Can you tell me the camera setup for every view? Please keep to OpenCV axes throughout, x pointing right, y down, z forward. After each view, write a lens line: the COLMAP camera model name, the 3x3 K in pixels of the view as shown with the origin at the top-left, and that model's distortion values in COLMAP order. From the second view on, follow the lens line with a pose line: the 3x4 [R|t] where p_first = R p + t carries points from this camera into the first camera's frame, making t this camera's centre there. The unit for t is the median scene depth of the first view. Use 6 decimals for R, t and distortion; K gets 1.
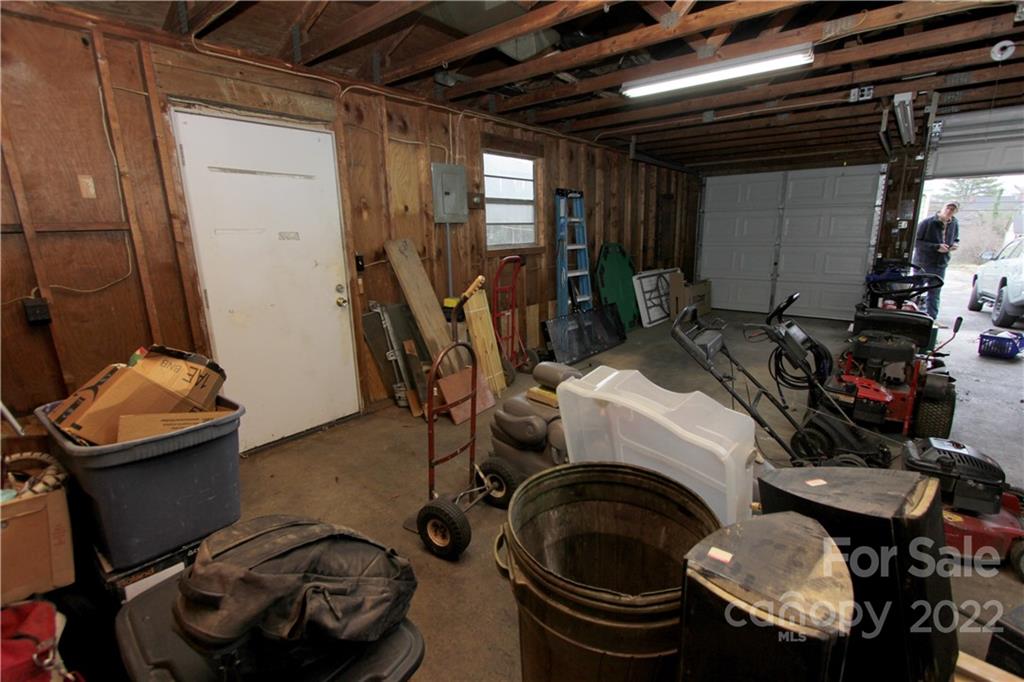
lens RADIAL K [[487.2, 0, 514.5], [0, 487.2, 338.9], [0, 0, 1]] dist [-0.010115, -0.000053]
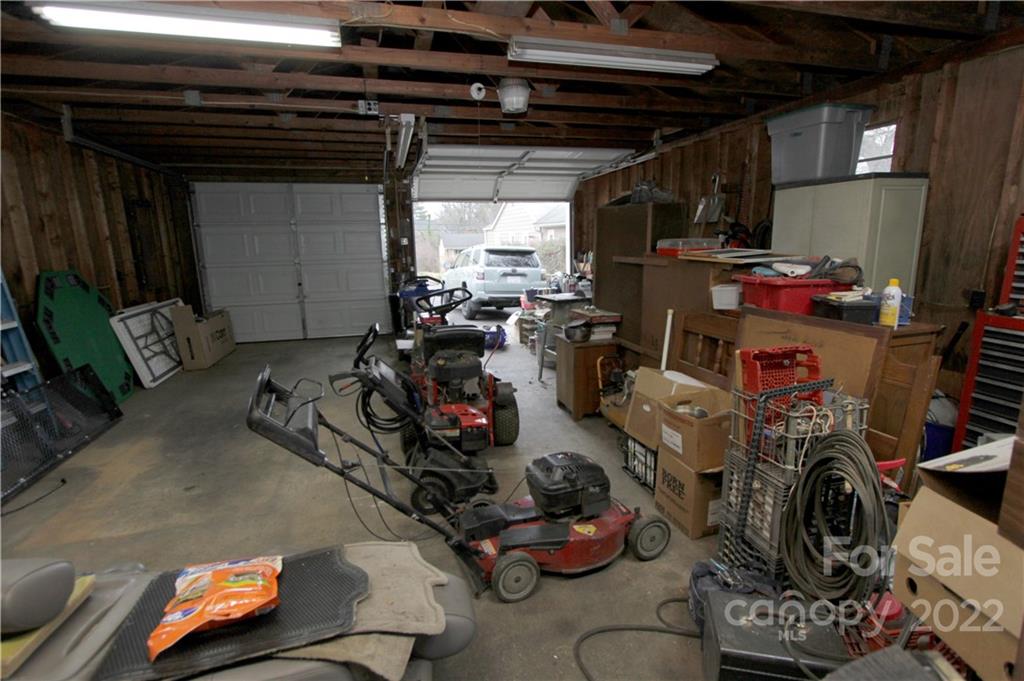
lens RADIAL K [[487.2, 0, 514.5], [0, 487.2, 338.4], [0, 0, 1]] dist [-0.010115, -0.000053]
pose [[0.571605, -0.157395, 0.805291, 0.022086], [0.183972, 0.981027, 0.061156, -0.042684], [-0.799638, 0.113194, 0.589717, 0.176424]]
